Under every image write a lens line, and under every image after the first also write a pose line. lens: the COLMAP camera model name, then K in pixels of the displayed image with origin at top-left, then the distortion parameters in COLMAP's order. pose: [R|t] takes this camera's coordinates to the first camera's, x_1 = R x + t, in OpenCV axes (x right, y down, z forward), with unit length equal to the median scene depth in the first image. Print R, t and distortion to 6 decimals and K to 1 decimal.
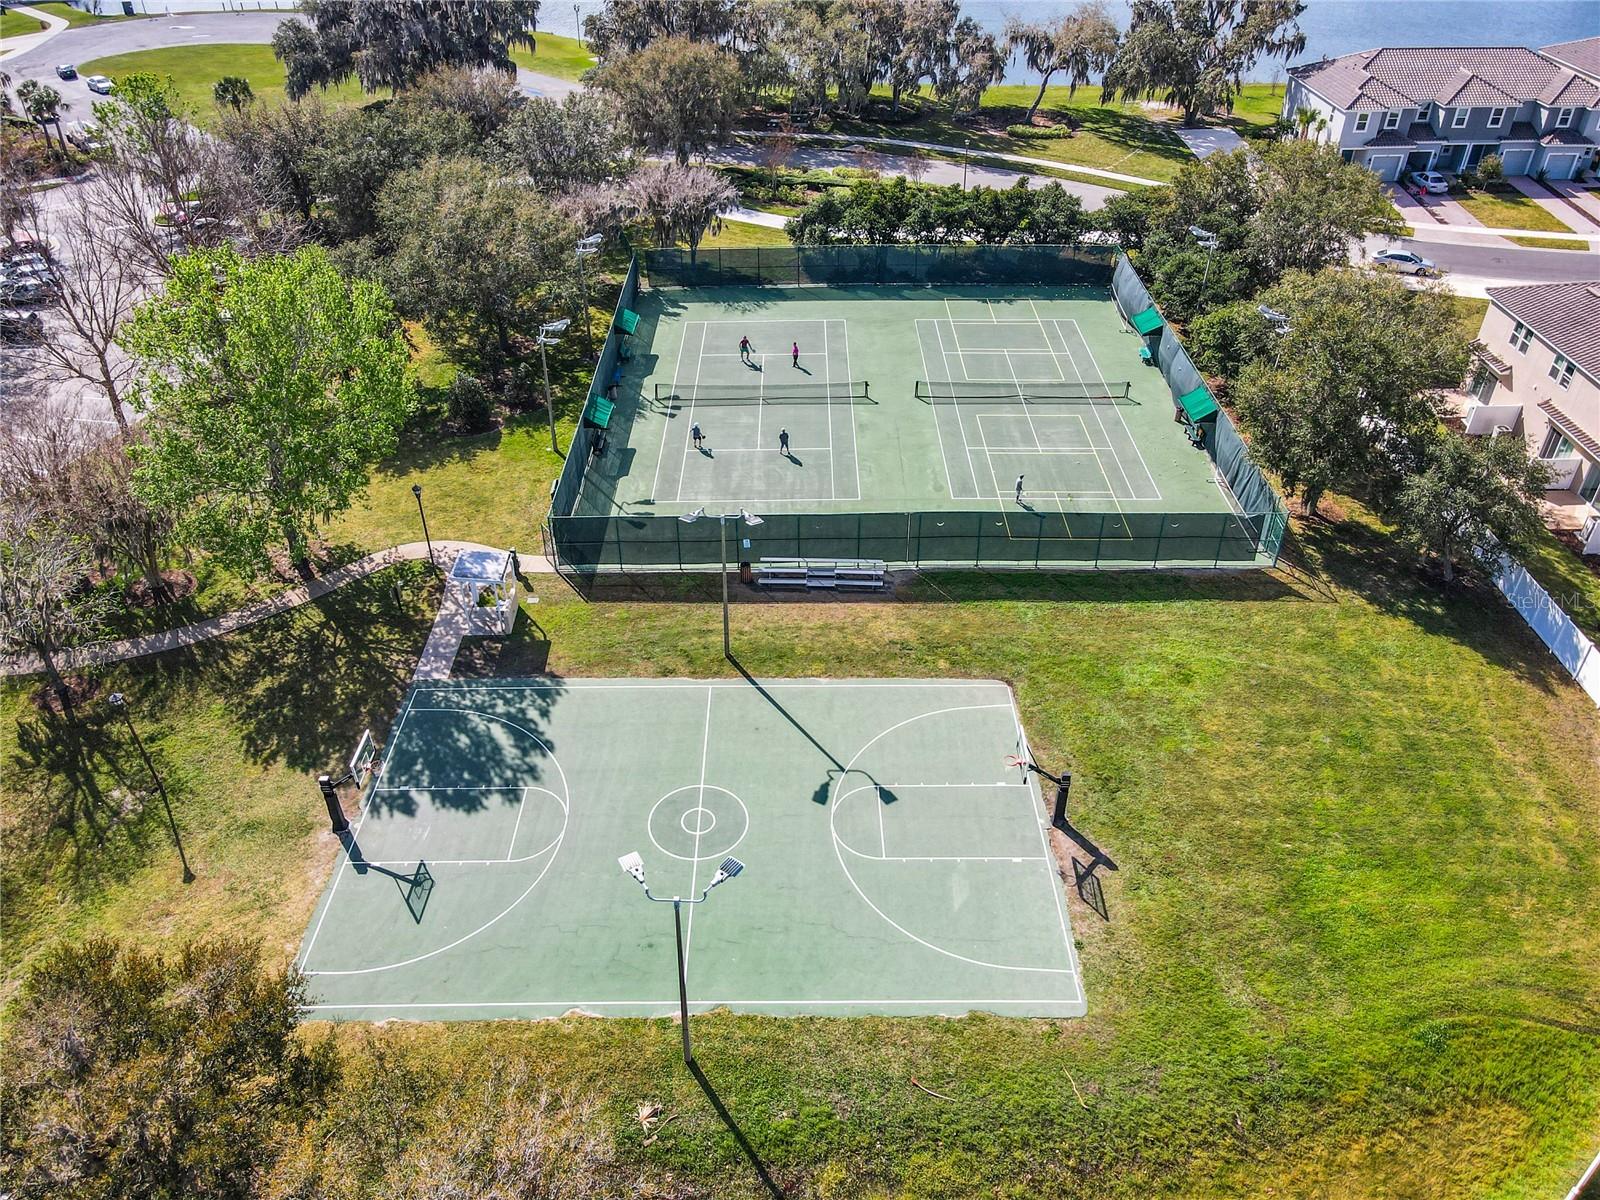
lens RADIAL K [[1163.8, 0, 790.2], [0, 1163.8, 593.9], [0, 0, 1]] dist [0.017569, 0.002518]
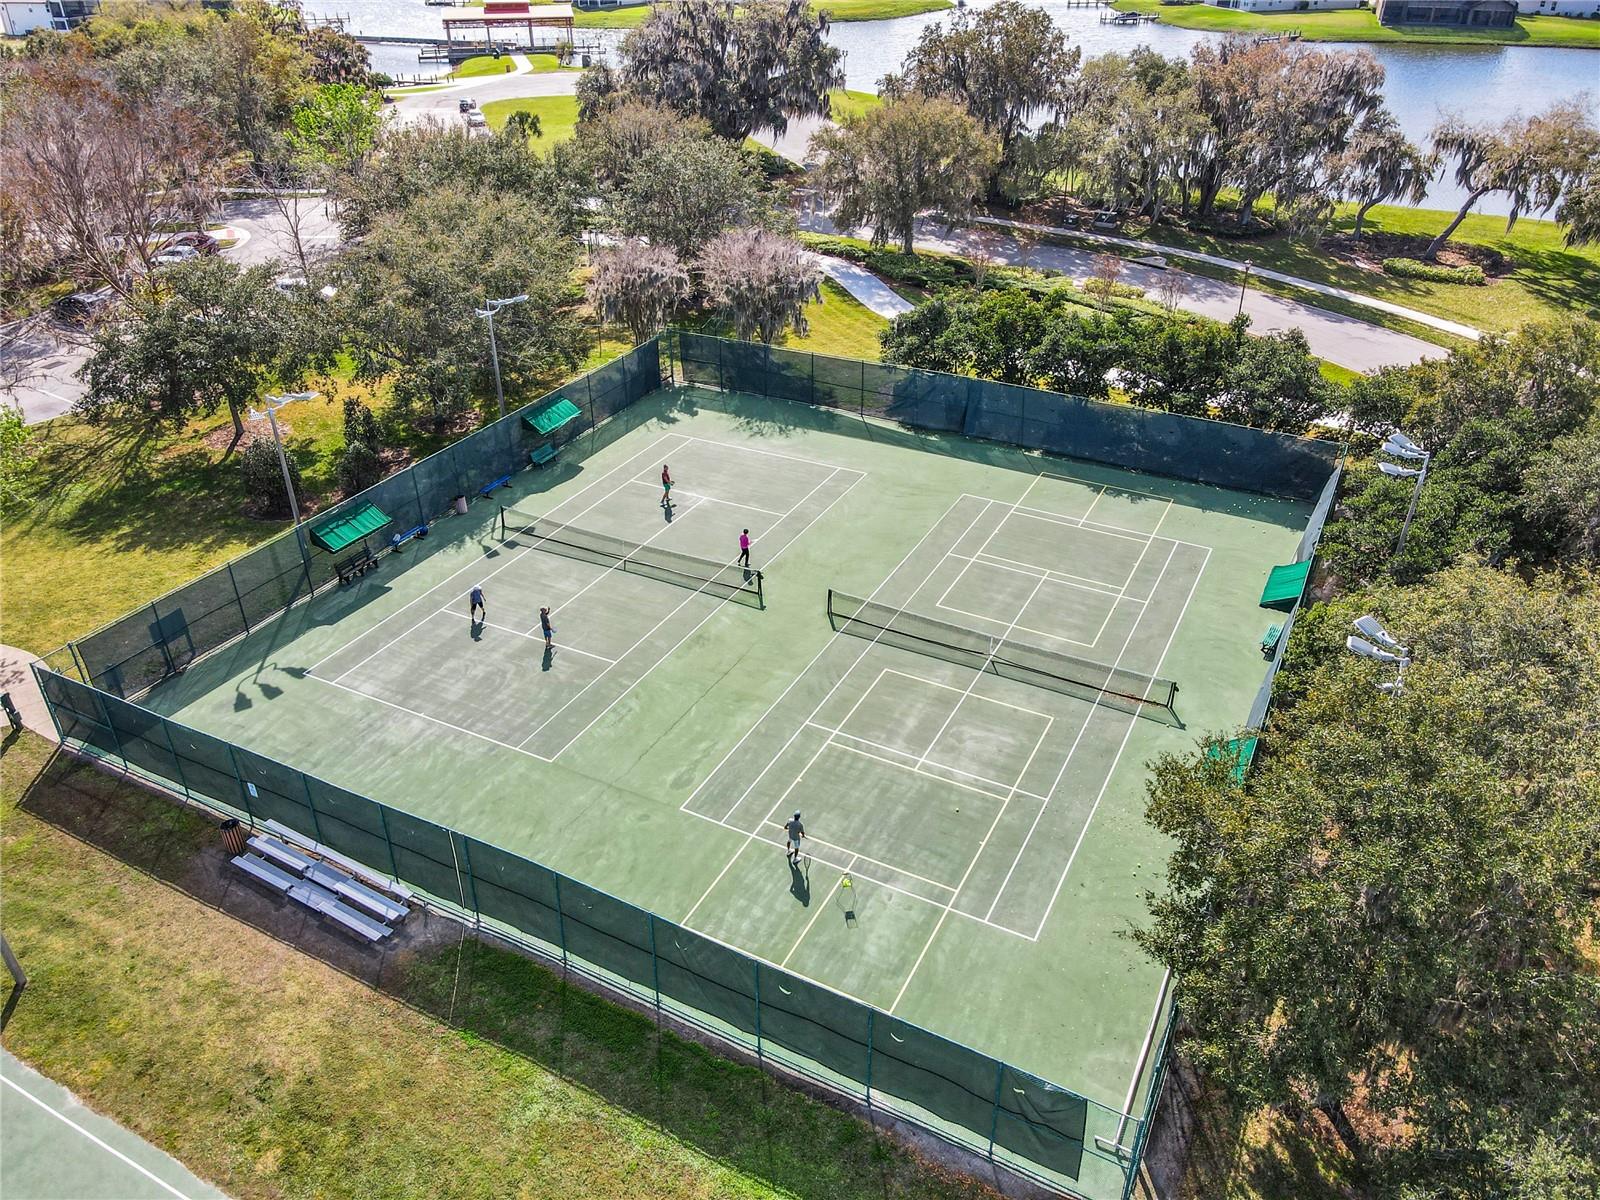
lens RADIAL K [[1163.8, 0, 790.2], [0, 1163.8, 593.9], [0, 0, 1]] dist [0.017569, 0.002518]
pose [[0.887059, 0.239208, -0.394849, 0.274324], [-0.269795, 0.962645, -0.022923, -0.130916], [0.374616, 0.126863, 0.918460, 0.343296]]
